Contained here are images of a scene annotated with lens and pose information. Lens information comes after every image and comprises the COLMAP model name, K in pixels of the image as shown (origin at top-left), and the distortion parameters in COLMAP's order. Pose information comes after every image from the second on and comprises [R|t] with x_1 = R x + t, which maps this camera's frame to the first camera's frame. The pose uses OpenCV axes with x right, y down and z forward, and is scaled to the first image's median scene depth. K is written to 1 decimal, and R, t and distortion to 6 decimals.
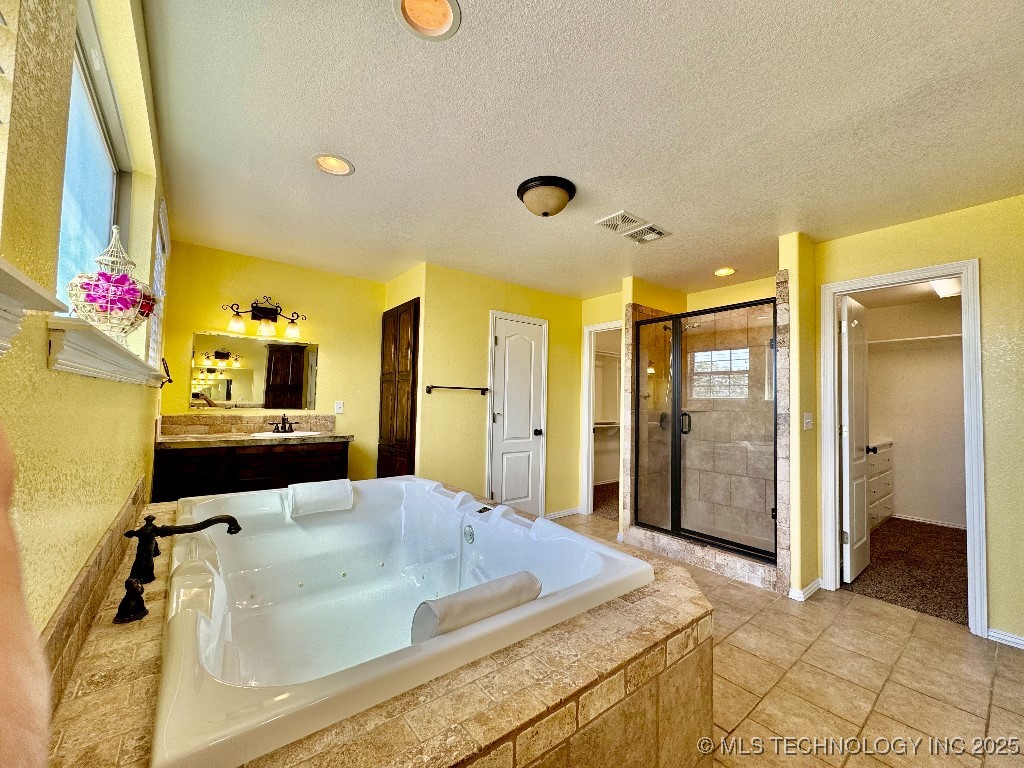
lens RADIAL K [[409.2, 0, 512.0], [0, 409.2, 384.0], [0, 0, 1]] dist [-0.002227, -0.000338]
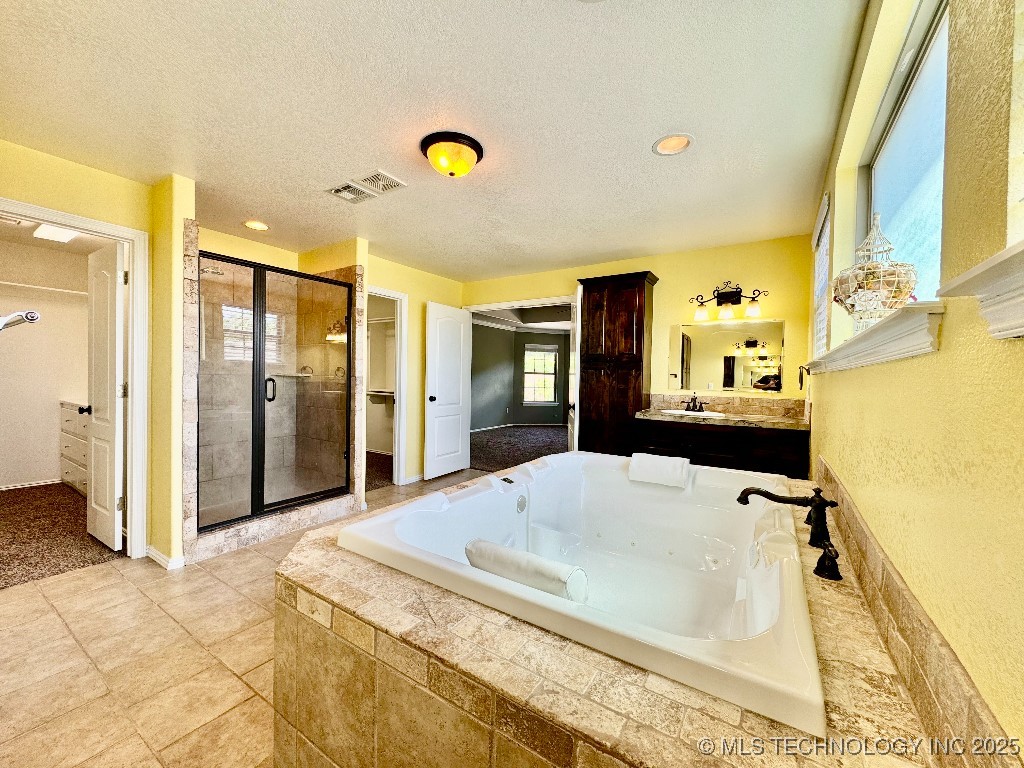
lens RADIAL K [[409.2, 0, 512.0], [0, 409.2, 384.0], [0, 0, 1]] dist [-0.002227, -0.000338]
pose [[-0.330883, -0.043669, 0.942661, -0.613098], [-0.066145, 0.997545, 0.022994, 0.028549], [-0.941351, -0.054744, -0.332959, 0.809377]]
